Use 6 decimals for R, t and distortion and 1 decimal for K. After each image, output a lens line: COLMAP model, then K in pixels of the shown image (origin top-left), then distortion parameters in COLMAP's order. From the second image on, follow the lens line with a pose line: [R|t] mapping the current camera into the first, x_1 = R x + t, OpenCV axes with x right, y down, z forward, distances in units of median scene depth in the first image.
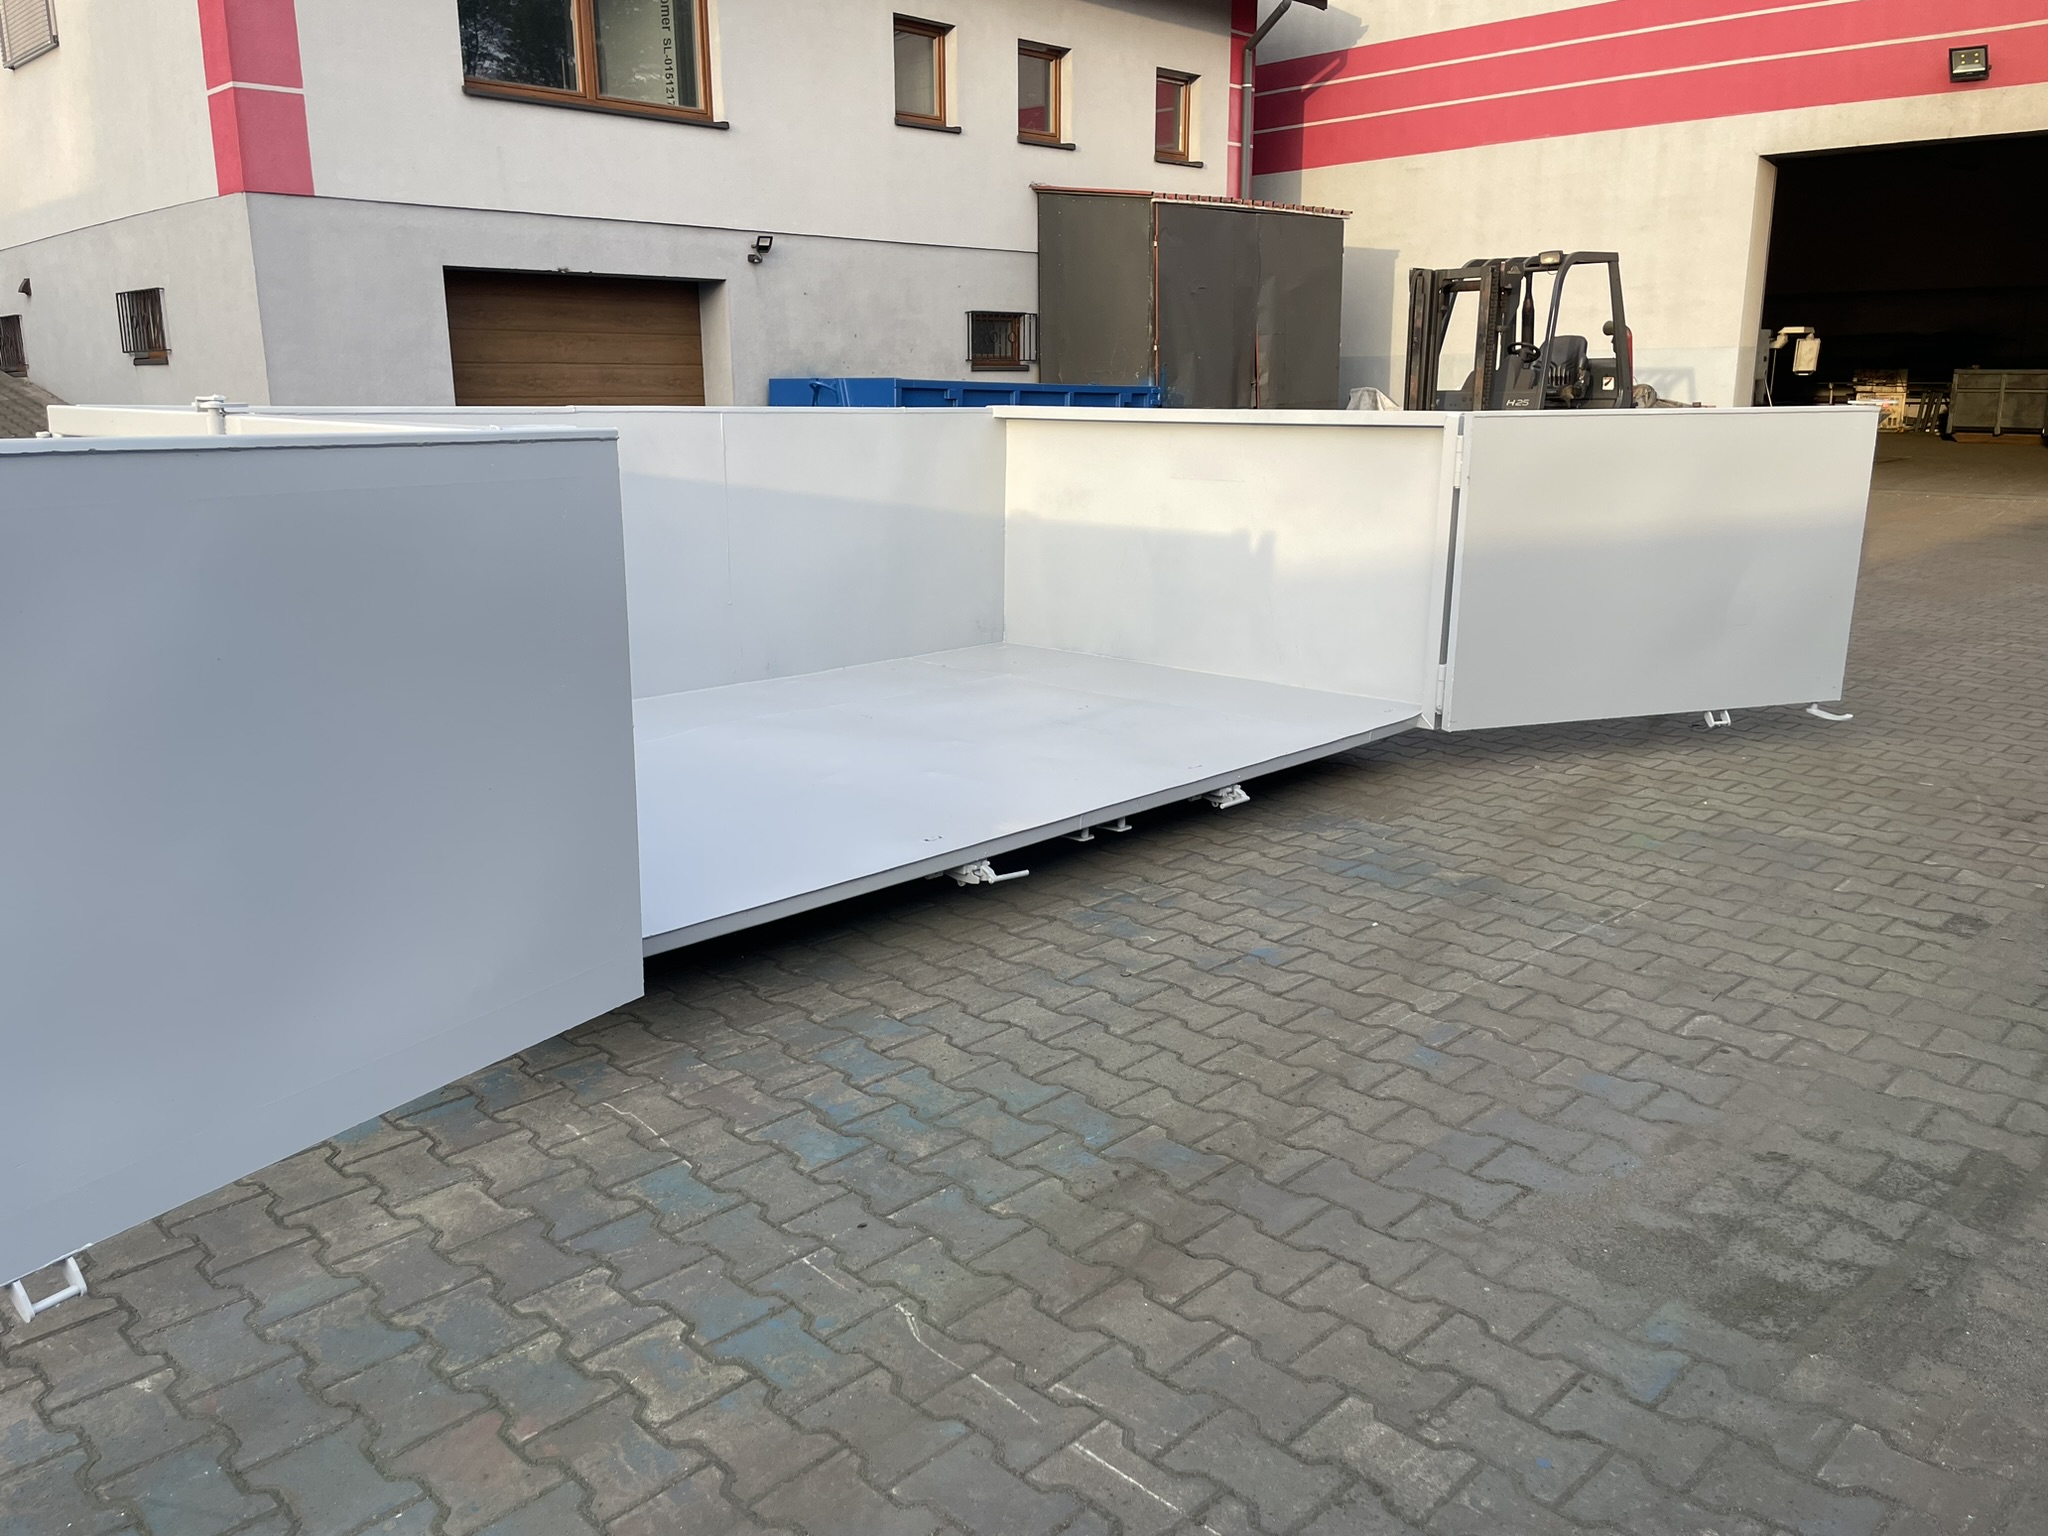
lens RADIAL K [[1535.4, 0, 1016.7], [0, 1535.4, 768.8], [0, 0, 1]] dist [0.083348, -0.109313]
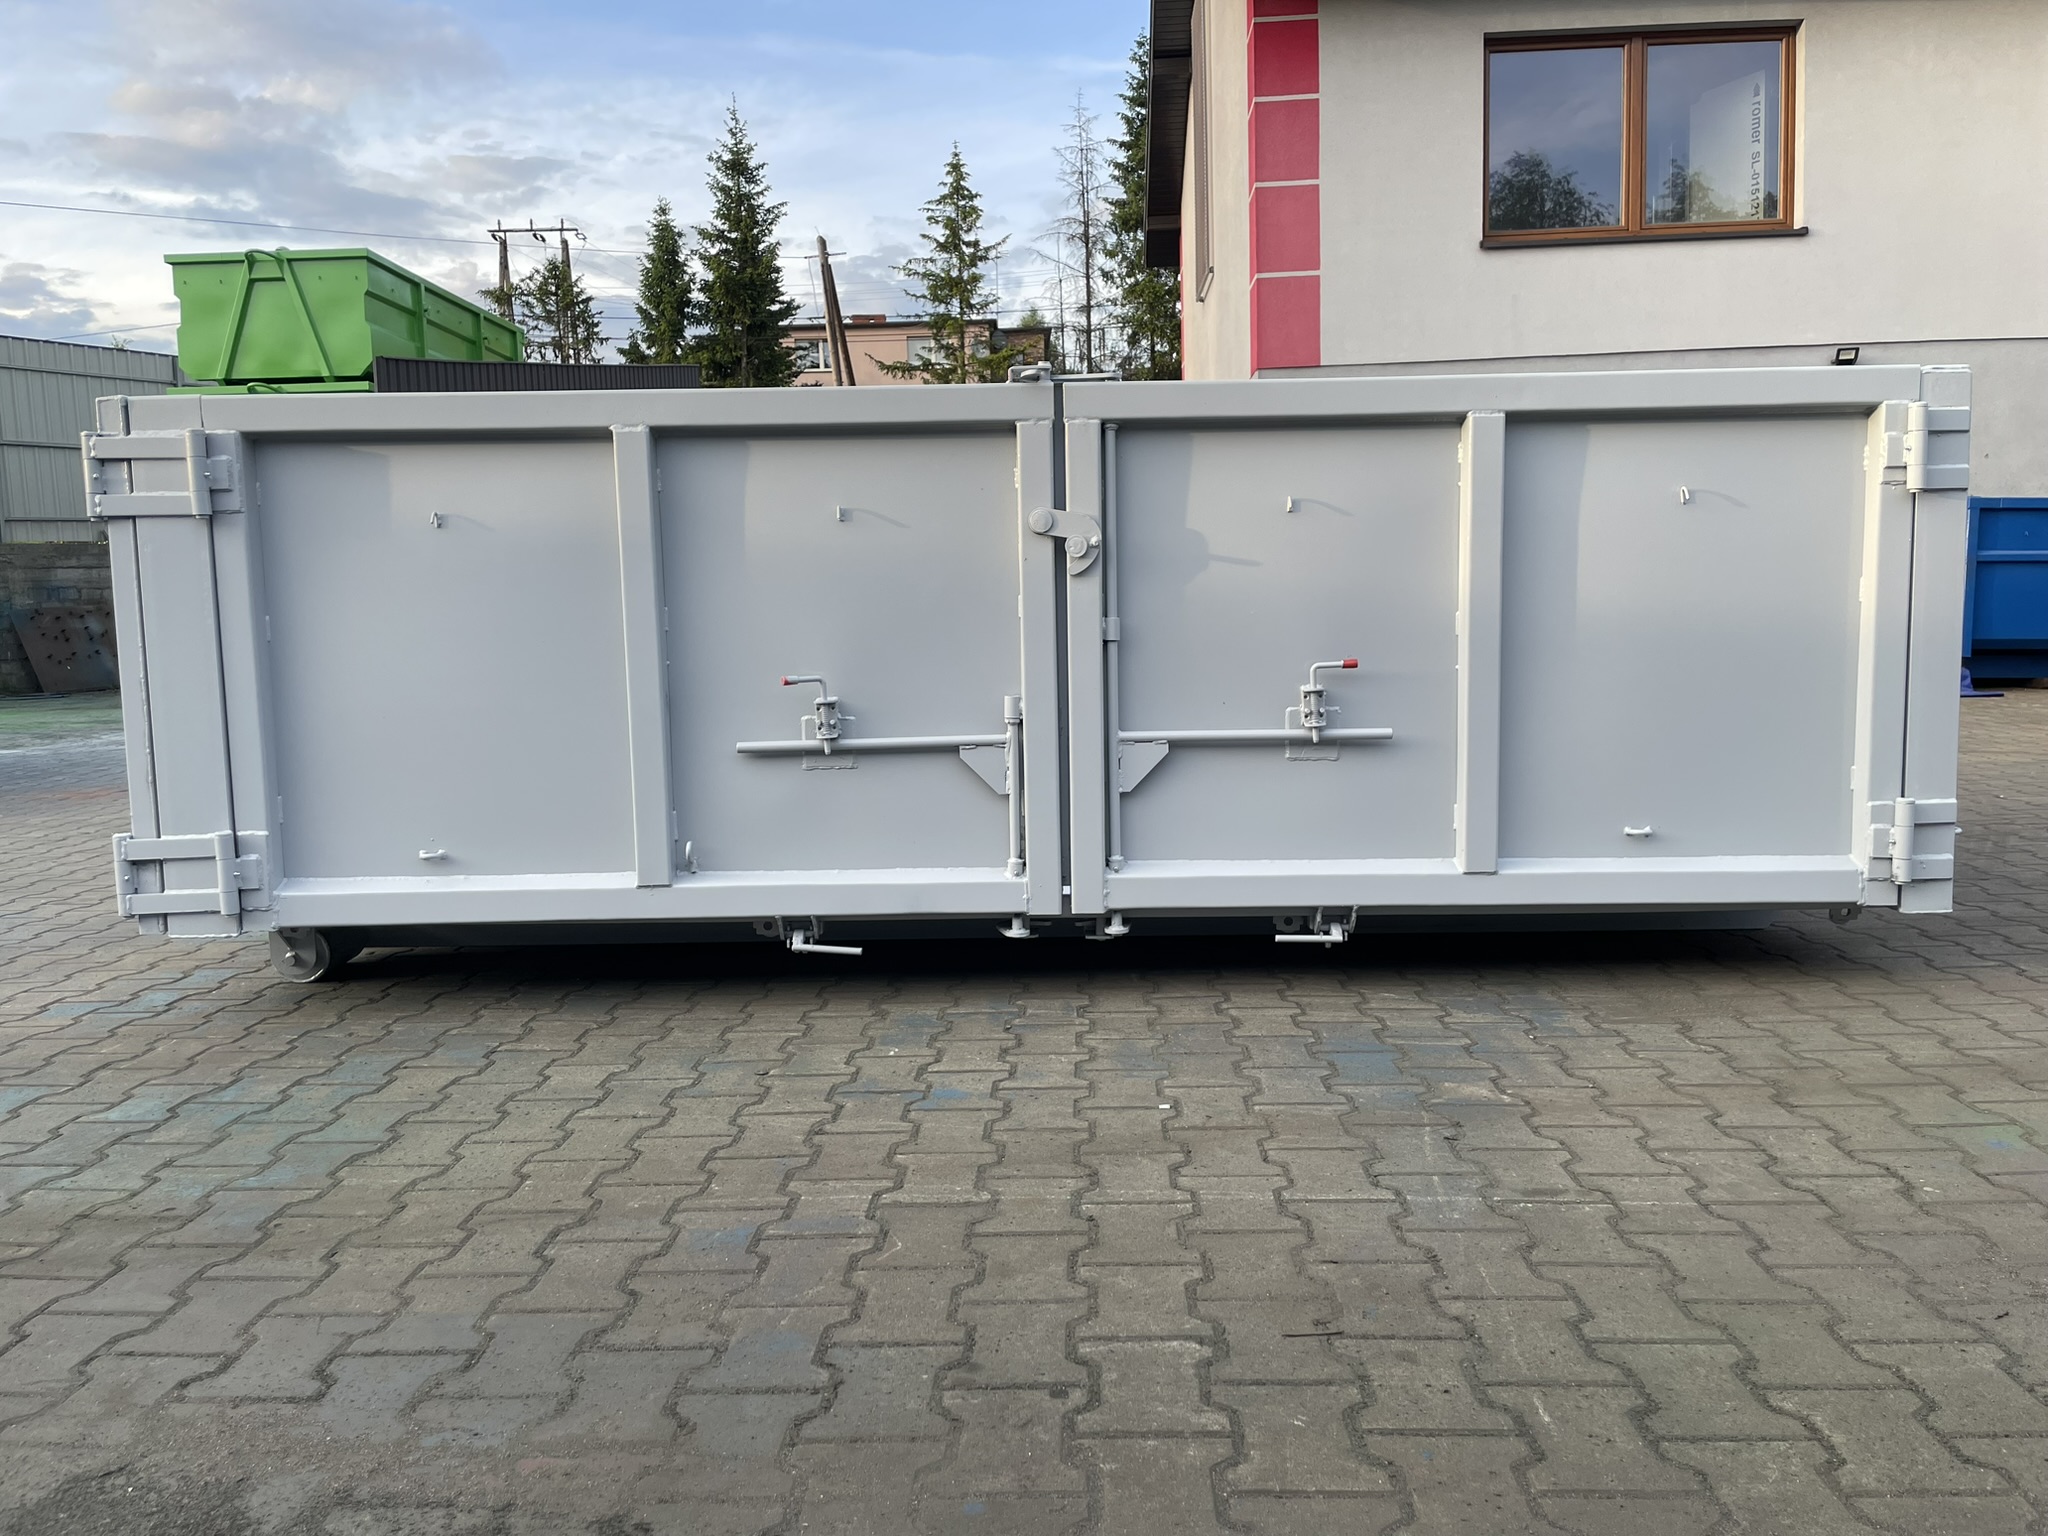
lens RADIAL K [[1551.5, 0, 997.7], [0, 1551.5, 757.5], [0, 0, 1]] dist [0.090128, -0.119568]
pose [[0.690066, 0.061622, -0.721118, 0.651346], [-0.153838, 0.986089, -0.062949, 0.008910], [0.707207, 0.154374, 0.689947, 0.483996]]
